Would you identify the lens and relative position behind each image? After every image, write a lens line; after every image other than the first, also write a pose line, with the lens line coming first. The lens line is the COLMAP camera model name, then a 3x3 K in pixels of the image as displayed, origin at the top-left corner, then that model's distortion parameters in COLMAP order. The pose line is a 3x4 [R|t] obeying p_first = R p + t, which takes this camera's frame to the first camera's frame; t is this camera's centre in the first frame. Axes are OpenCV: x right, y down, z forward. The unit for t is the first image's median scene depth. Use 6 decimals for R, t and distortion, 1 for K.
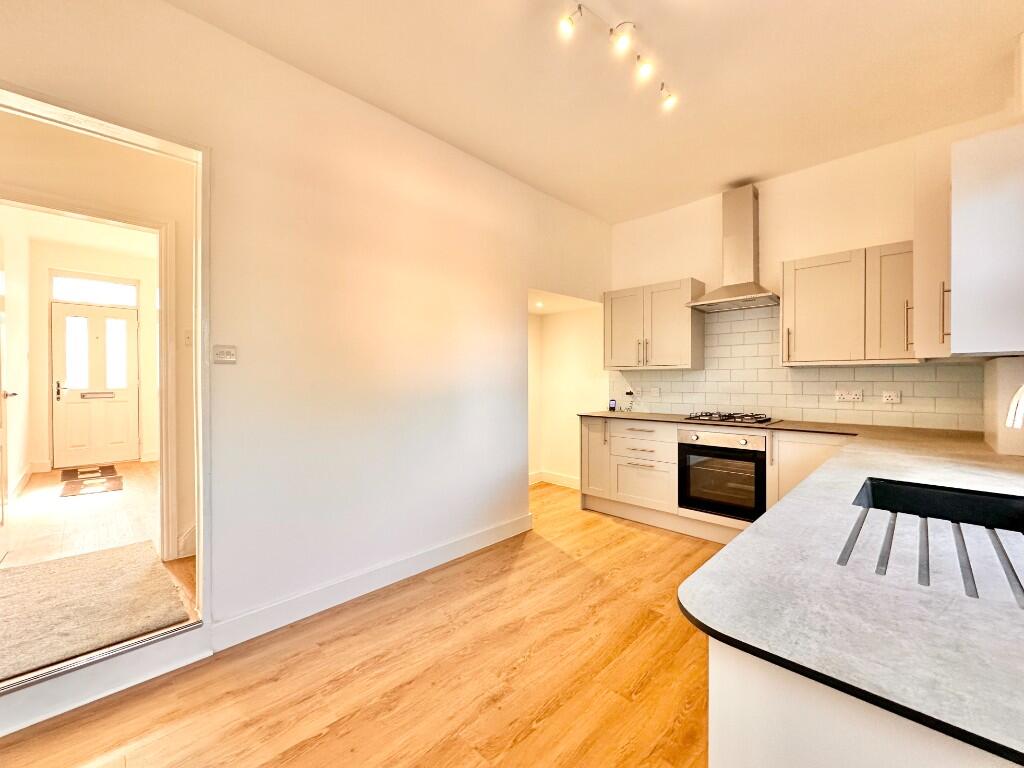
lens RADIAL K [[411.2, 0, 504.6], [0, 411.2, 384.6], [0, 0, 1]] dist [-0.000148, -0.000072]
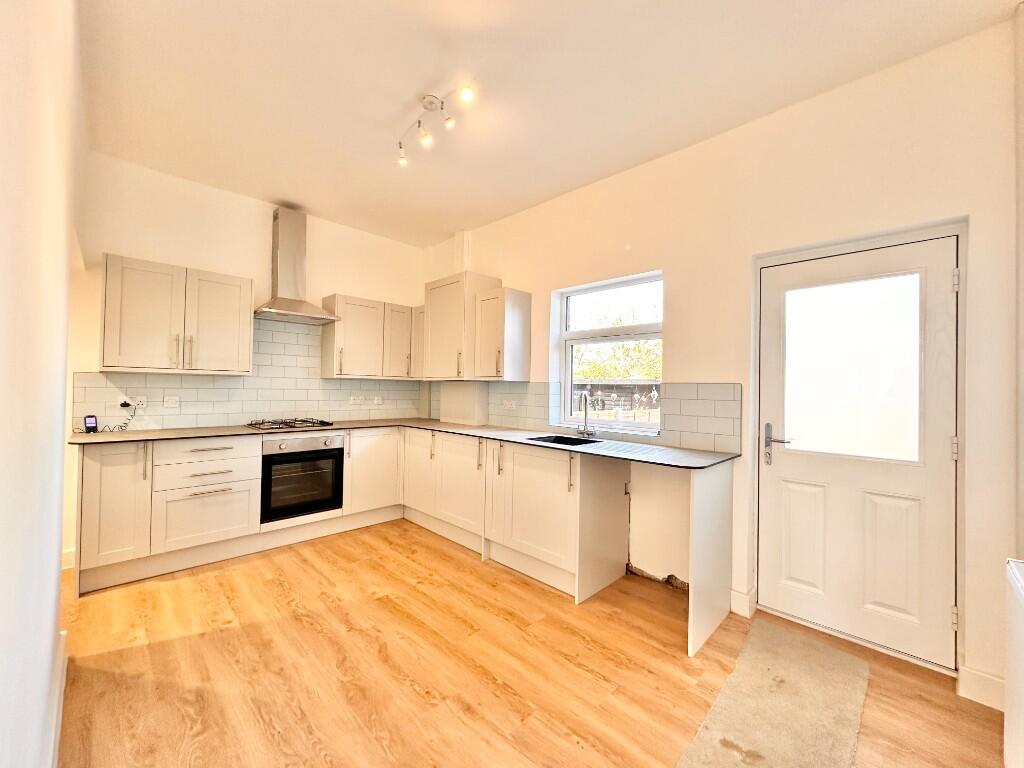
lens RADIAL K [[411.2, 0, 504.6], [0, 411.2, 384.0], [0, 0, 1]] dist [-0.000148, -0.000072]
pose [[0.002590, 0.010136, 0.999945, -0.551099], [-0.009198, 0.999907, -0.010111, -0.018064], [-0.999954, -0.009171, 0.002683, 0.474991]]
